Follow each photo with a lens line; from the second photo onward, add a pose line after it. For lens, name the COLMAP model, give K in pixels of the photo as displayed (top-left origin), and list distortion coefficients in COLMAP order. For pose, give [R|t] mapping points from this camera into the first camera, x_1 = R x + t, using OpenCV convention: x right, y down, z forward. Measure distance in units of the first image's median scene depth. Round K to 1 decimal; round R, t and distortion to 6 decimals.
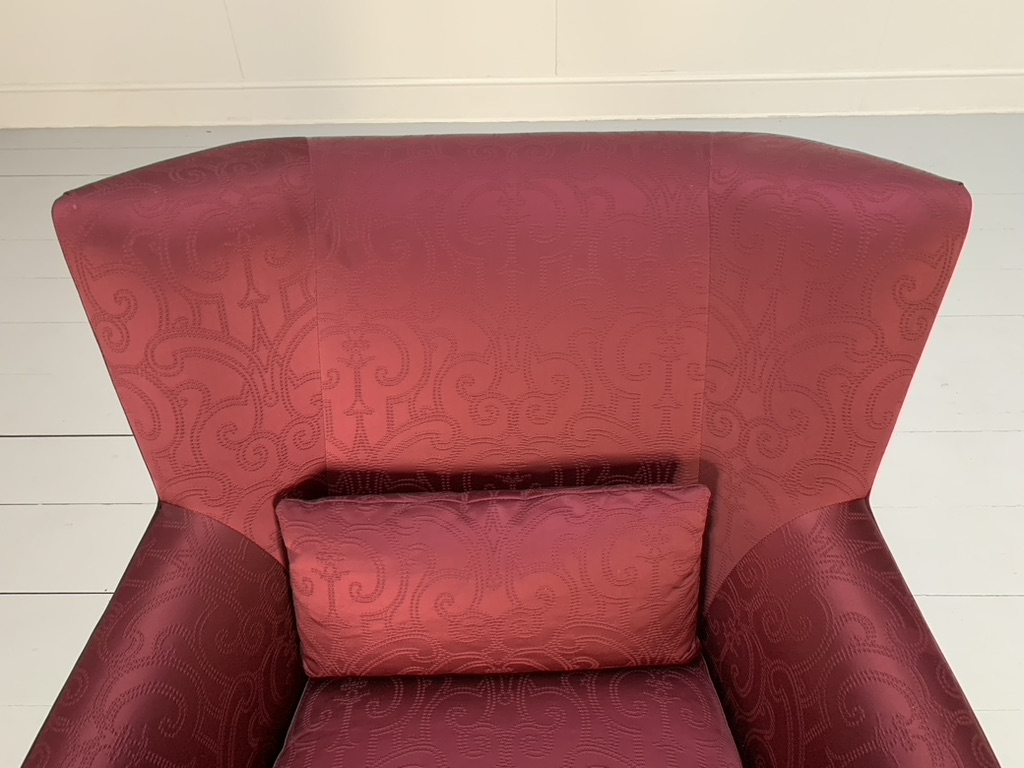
lens RADIAL K [[778.5, 0, 501.8], [0, 778.5, 378.9], [0, 0, 1]] dist [0.034507, -0.041528]
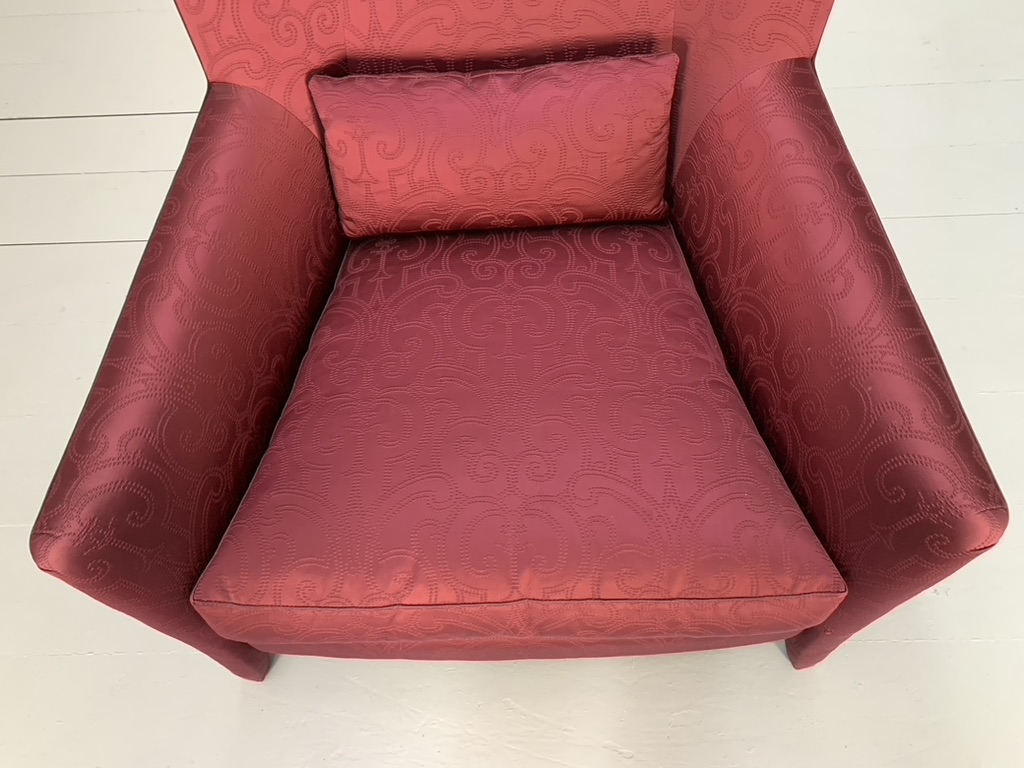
lens RADIAL K [[778.5, 0, 501.8], [0, 778.5, 378.9], [0, 0, 1]] dist [0.034507, -0.041528]
pose [[0.999548, -0.028990, -0.008013, -0.001564], [0.030073, 0.958945, 0.281992, 0.265442], [-0.000491, -0.282106, 0.959383, -0.254322]]
